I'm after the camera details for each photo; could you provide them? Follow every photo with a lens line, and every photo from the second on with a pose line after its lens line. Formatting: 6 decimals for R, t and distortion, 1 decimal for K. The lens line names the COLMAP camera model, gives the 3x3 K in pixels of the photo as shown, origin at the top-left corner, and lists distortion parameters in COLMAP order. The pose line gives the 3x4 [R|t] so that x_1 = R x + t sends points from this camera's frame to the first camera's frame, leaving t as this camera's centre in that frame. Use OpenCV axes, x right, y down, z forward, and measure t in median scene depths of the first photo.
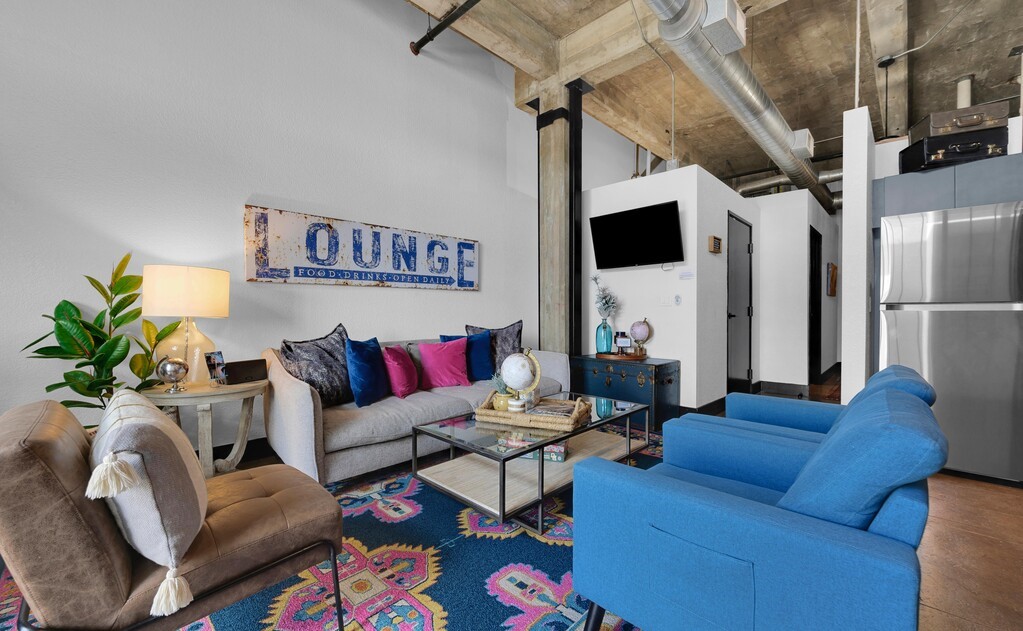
lens RADIAL K [[410.3, 0, 511.5], [0, 410.3, 315.5], [0, 0, 1]] dist [0.000324, -0.000106]
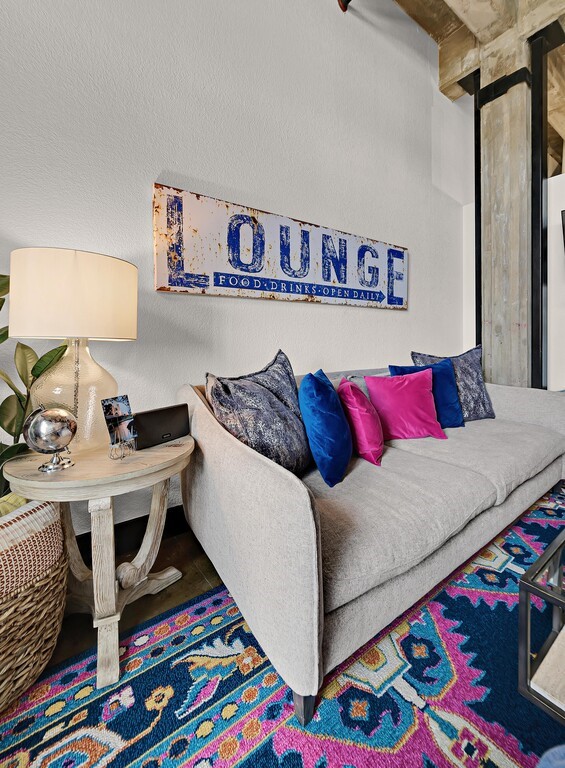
lens RADIAL K [[342.6, 0, 283.1], [0, 342.6, 343.7], [0, 0, 1]] dist [0.000391, -0.000120]
pose [[0.985415, -0.003165, -0.170139, -0.275168], [0.003320, 0.999994, 0.000627, 0.008124], [0.170136, -0.001183, 0.985420, 0.377521]]
